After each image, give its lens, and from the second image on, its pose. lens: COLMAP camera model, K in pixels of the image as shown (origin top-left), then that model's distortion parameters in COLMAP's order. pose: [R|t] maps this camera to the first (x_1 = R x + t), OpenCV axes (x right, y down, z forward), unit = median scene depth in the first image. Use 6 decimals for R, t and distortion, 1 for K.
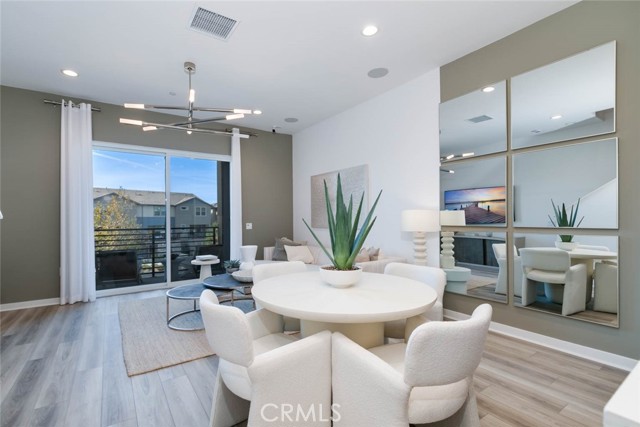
lens RADIAL K [[290.7, 0, 305.0], [0, 290.7, 224.0], [0, 0, 1]] dist [0.009798, -0.000913]
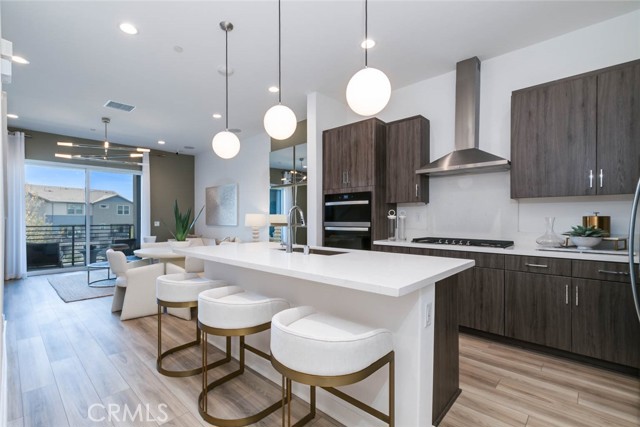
lens RADIAL K [[290.7, 0, 305.8], [0, 290.7, 219.3], [0, 0, 1]] dist [0.009798, -0.000913]
pose [[0.977845, 0.005709, 0.209252, 0.189441], [-0.002540, 0.999878, -0.015410, 0.005688], [-0.209314, 0.014537, 0.977740, -0.434401]]
